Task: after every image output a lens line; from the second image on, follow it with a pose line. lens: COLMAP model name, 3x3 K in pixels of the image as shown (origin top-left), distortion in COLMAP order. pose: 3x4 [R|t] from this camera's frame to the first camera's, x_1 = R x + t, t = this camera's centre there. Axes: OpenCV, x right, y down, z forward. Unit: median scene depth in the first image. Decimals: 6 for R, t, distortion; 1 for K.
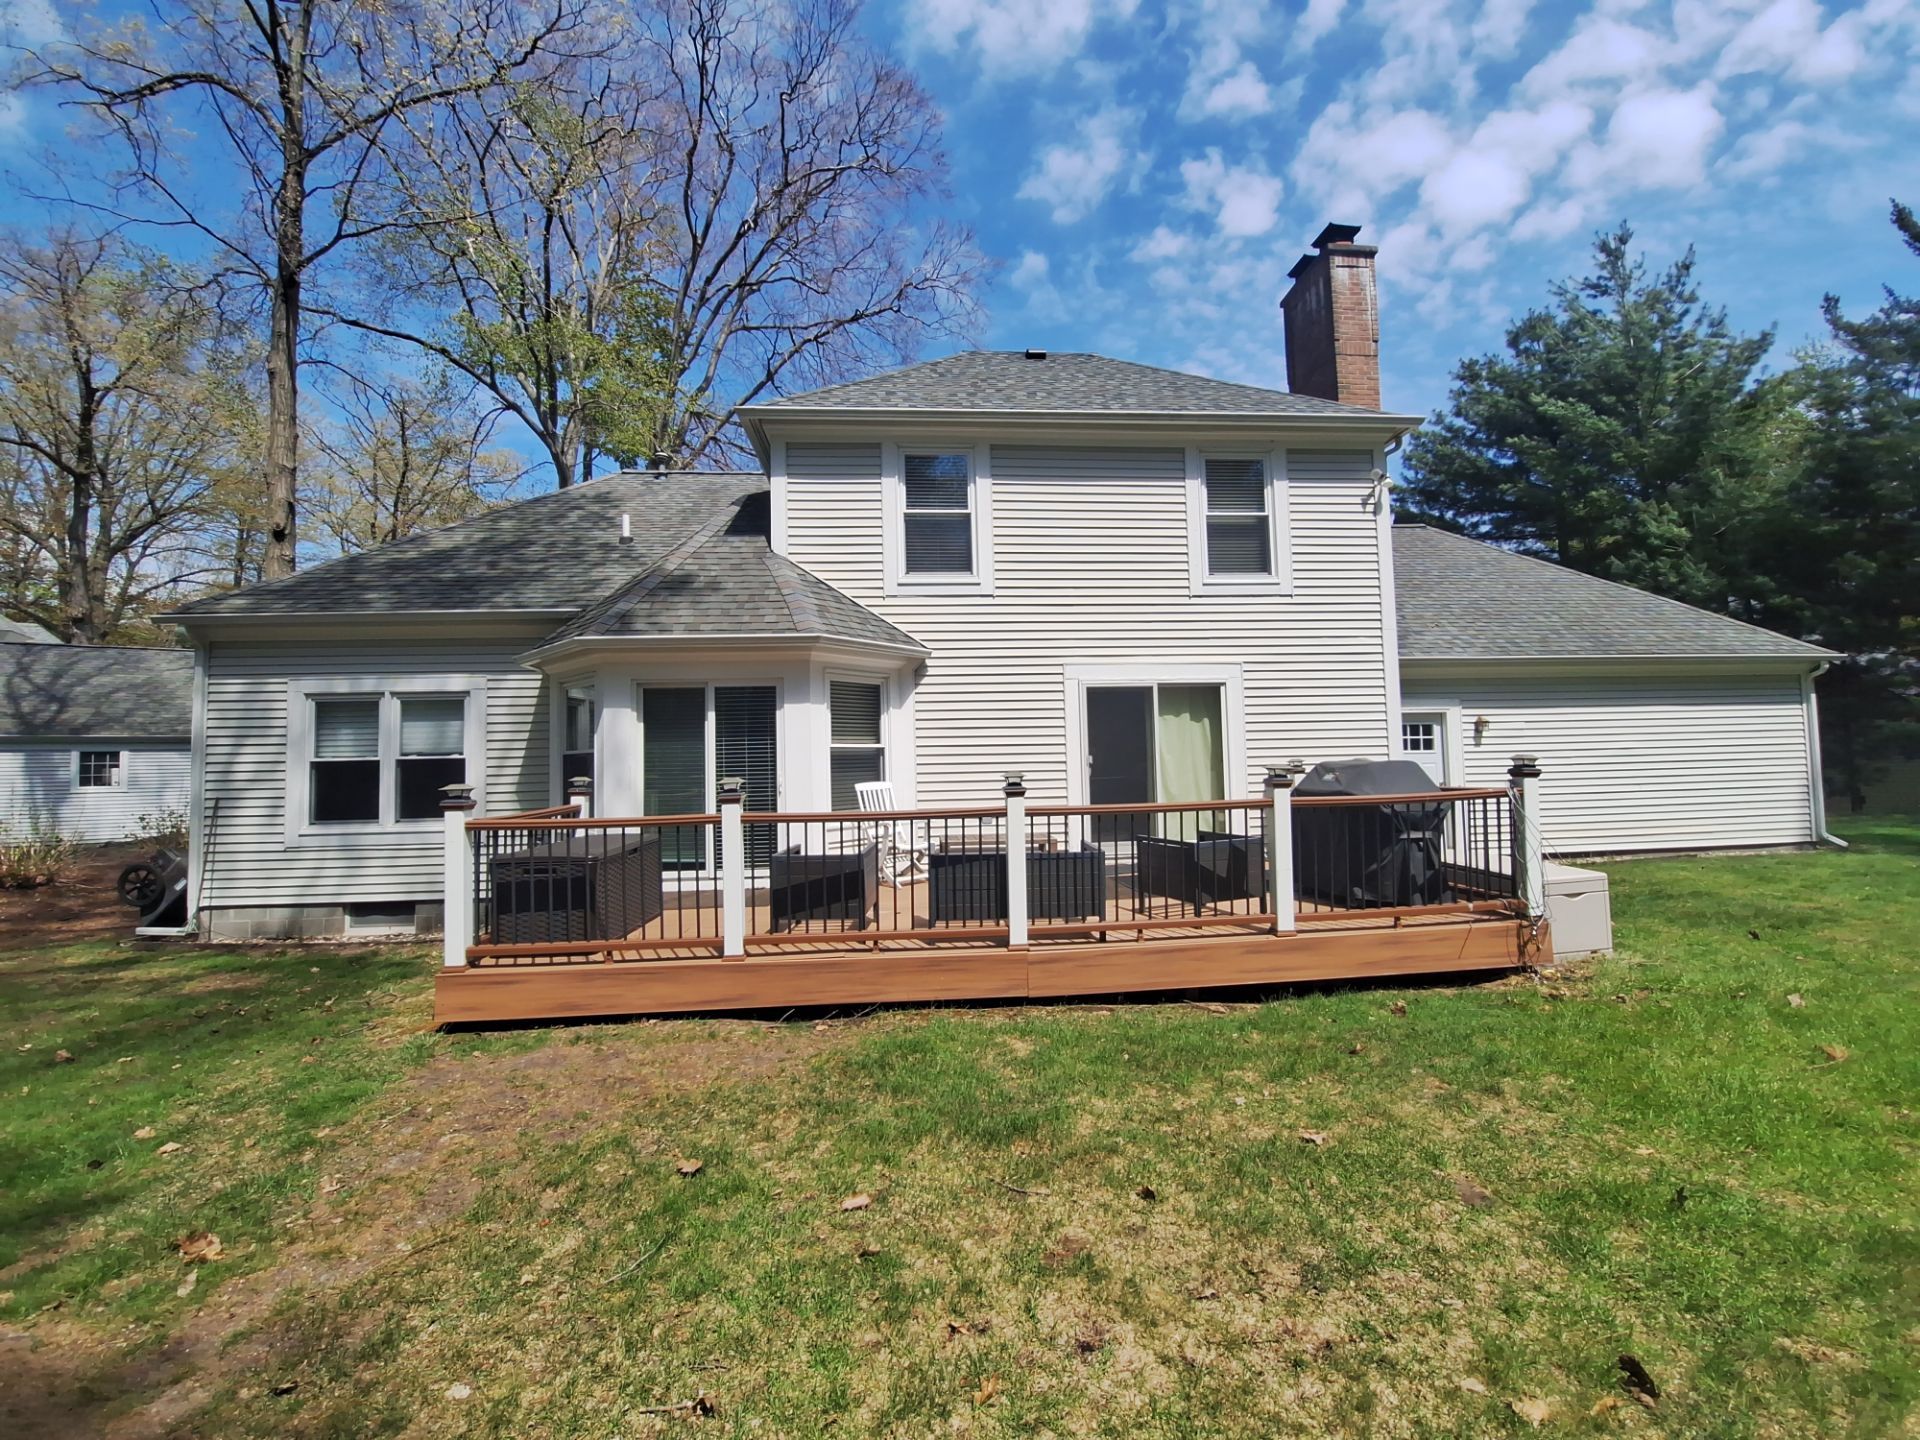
lens RADIAL K [[760.2, 0, 960.8], [0, 760.2, 721.3], [0, 0, 1]] dist [-0.009419, -0.007067]
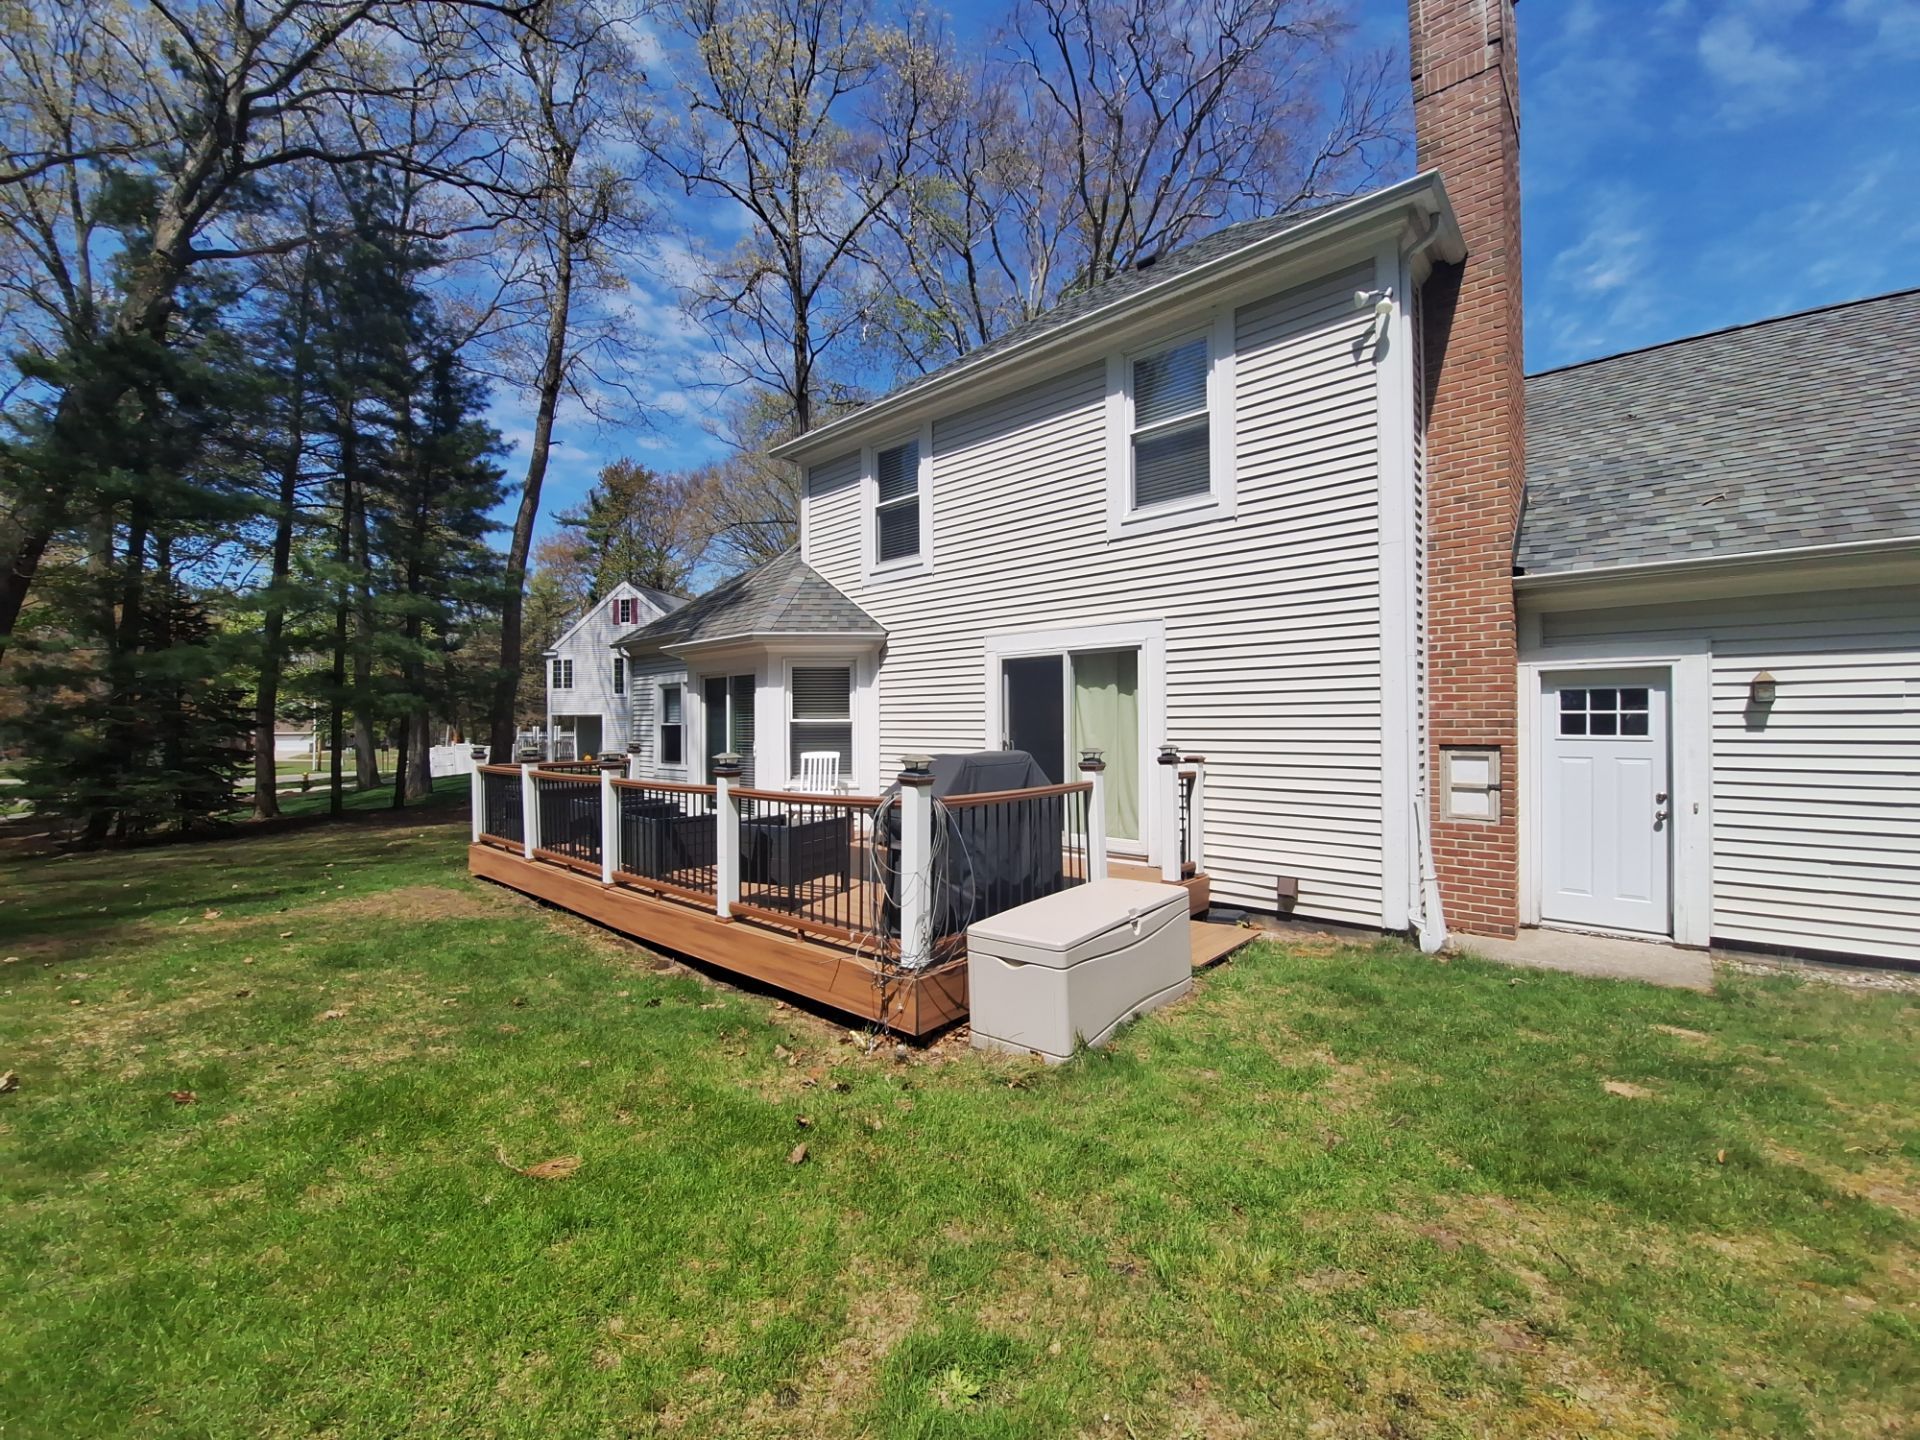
lens RADIAL K [[760.2, 0, 948.8], [0, 760.2, 723.2], [0, 0, 1]] dist [-0.009419, -0.007067]
pose [[0.686270, 0.015010, -0.727192, 0.773635], [0.028994, 0.998428, 0.047970, -0.013280], [0.726769, -0.054005, 0.684756, 0.298584]]
